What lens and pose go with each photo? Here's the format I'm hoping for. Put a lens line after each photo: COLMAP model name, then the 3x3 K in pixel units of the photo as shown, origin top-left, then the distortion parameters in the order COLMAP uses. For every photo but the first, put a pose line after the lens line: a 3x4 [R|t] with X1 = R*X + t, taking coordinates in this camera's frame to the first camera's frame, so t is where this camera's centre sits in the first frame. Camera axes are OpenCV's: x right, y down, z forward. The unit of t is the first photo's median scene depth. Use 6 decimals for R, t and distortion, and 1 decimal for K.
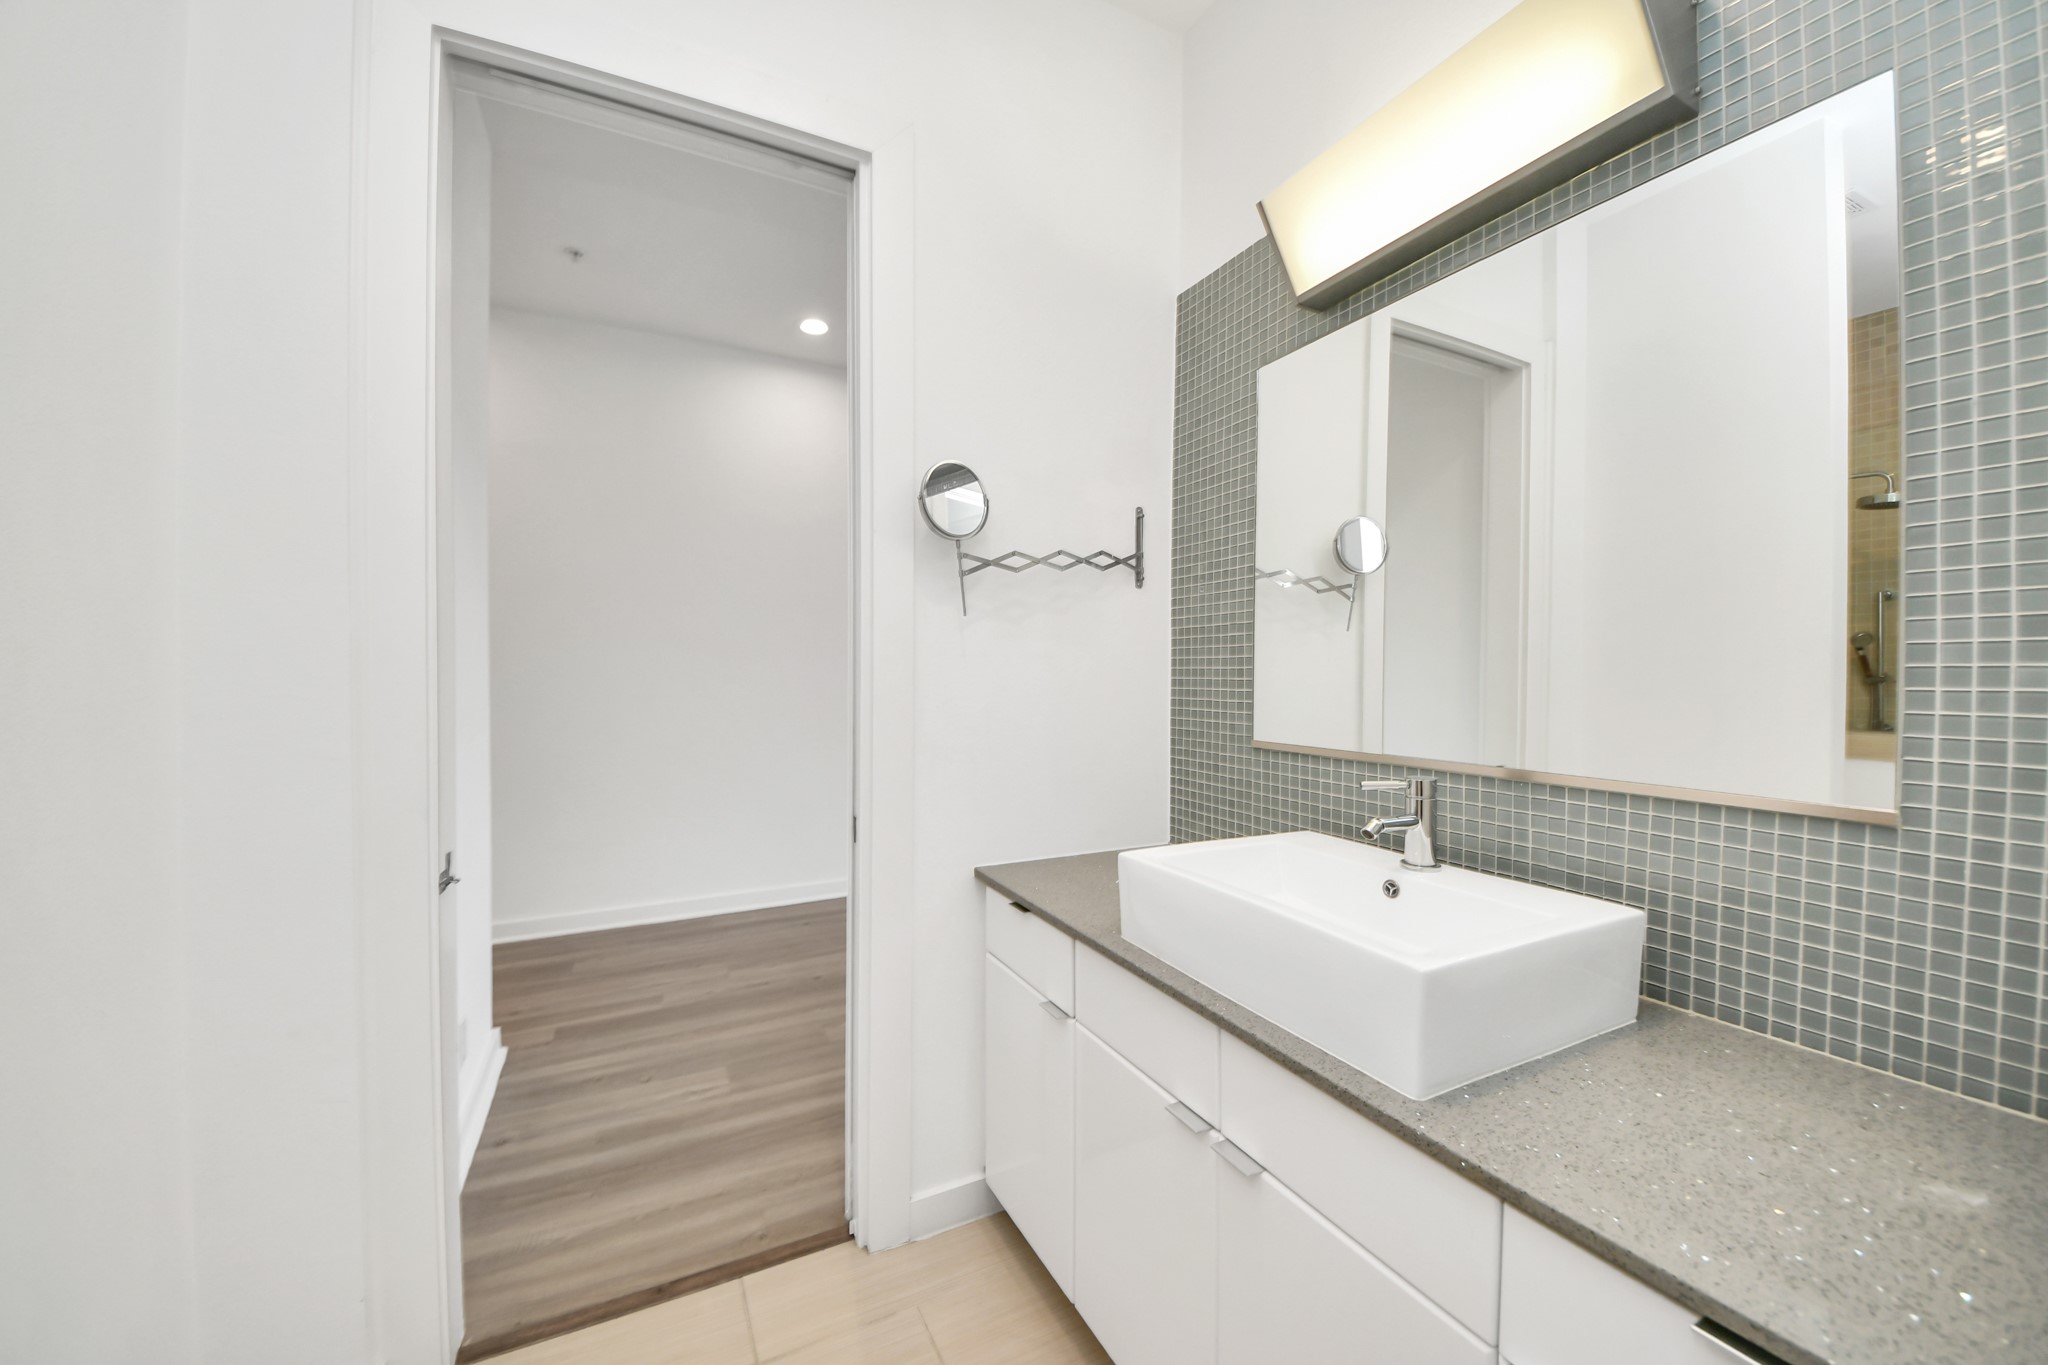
lens RADIAL K [[734.6, 0, 1024.0], [0, 734.6, 682.5], [0, 0, 1]] dist [0.008493, -0.010453]
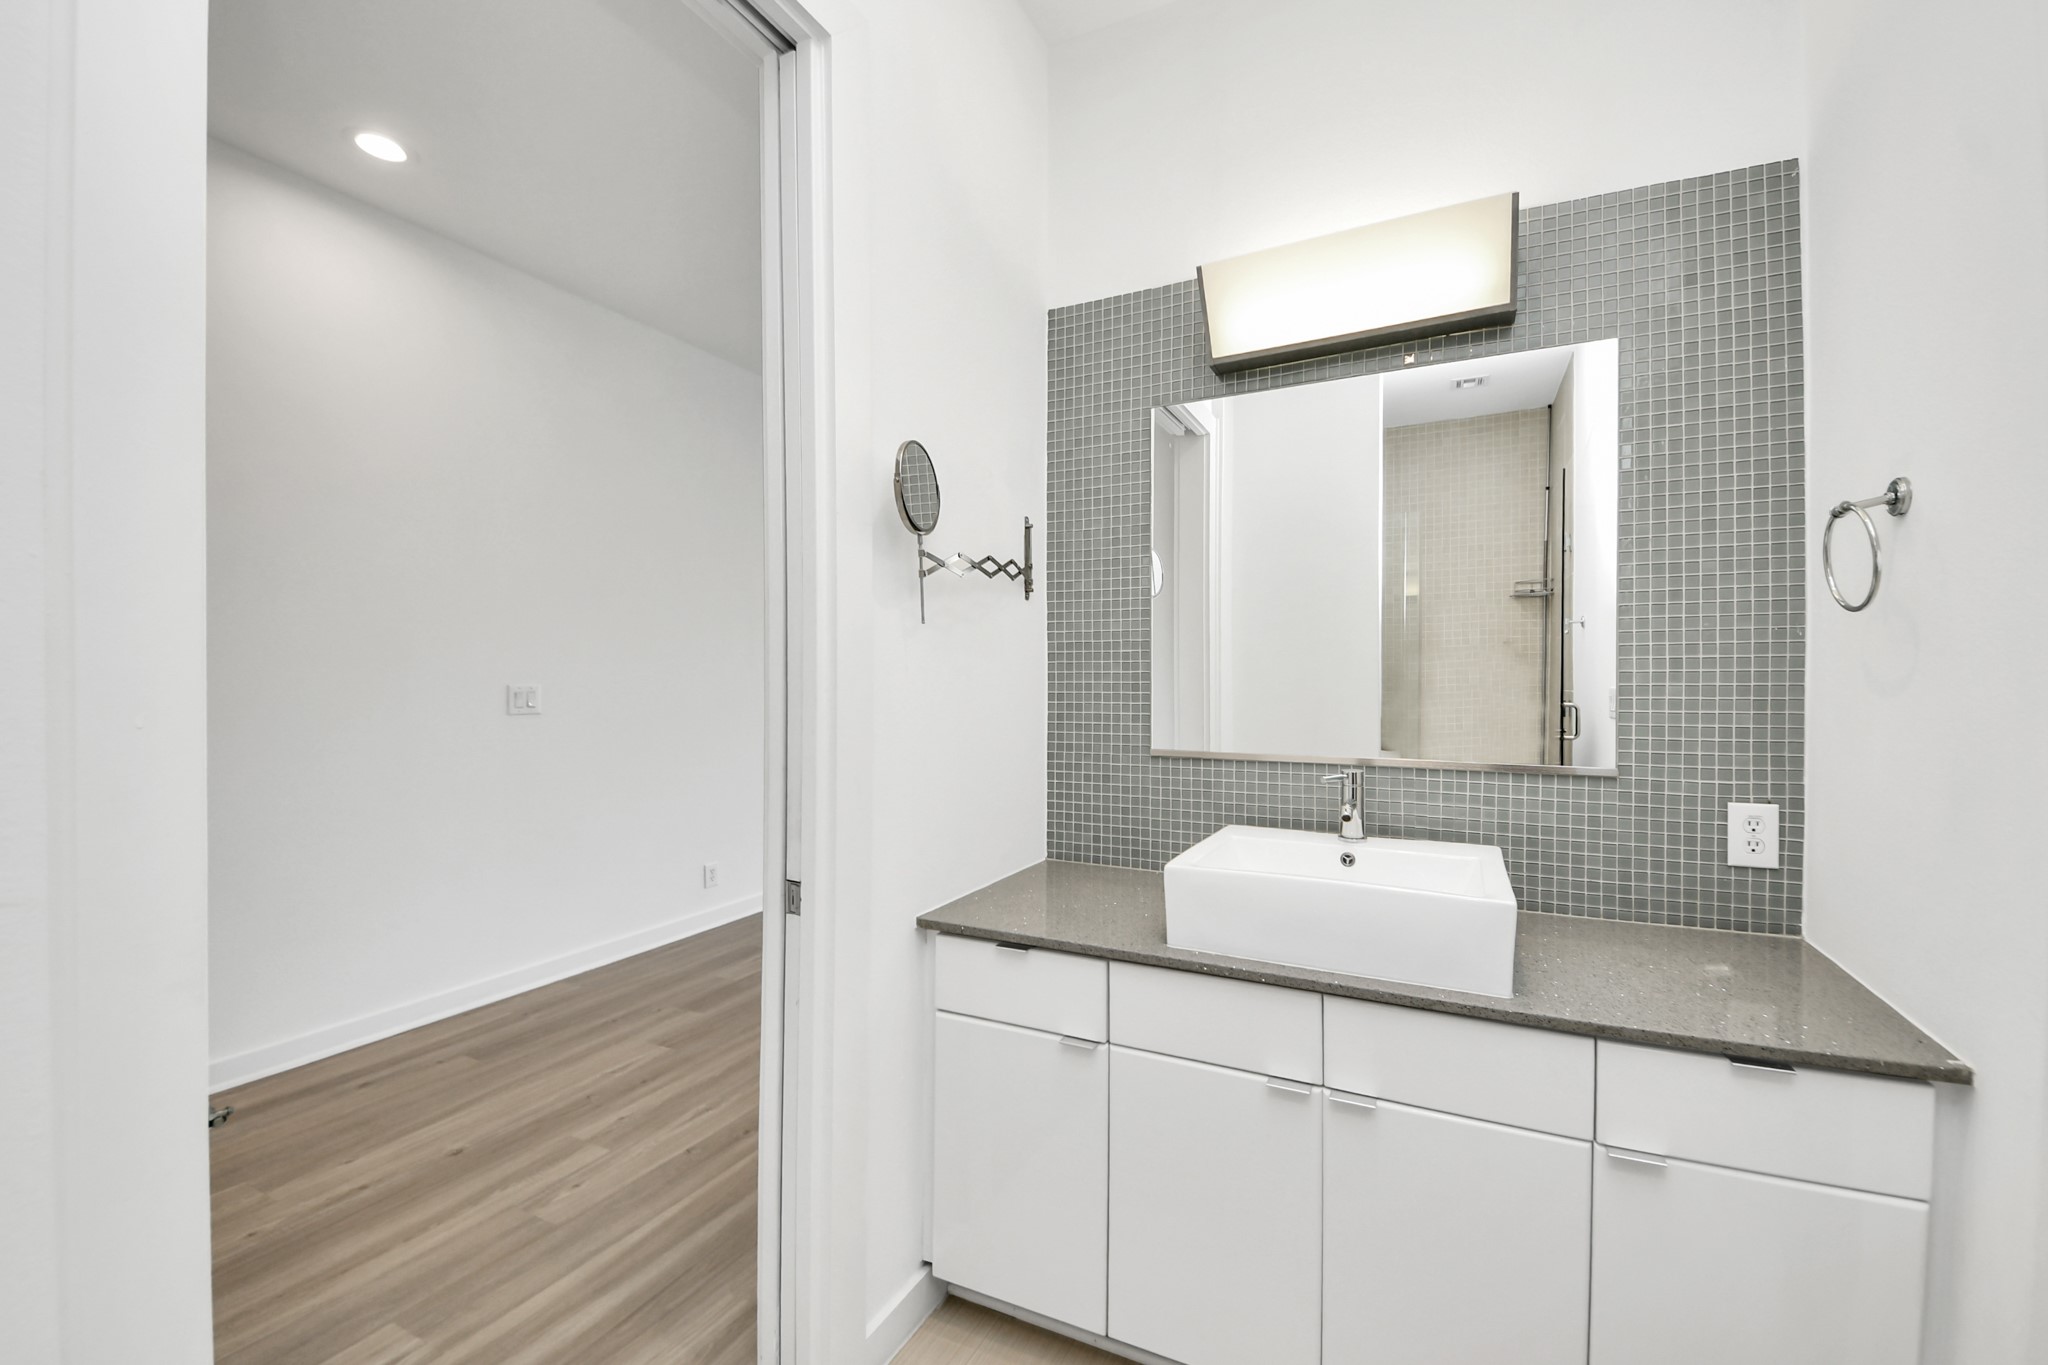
lens RADIAL K [[790.2, 0, 1075.8], [0, 790.2, 685.8], [0, 0, 1]] dist [0.024336, -0.019918]
pose [[0.780157, -0.004693, 0.625566, -0.498710], [0.008620, 0.999958, -0.003248, -0.012330], [-0.625524, 0.007926, 0.780165, 0.159520]]
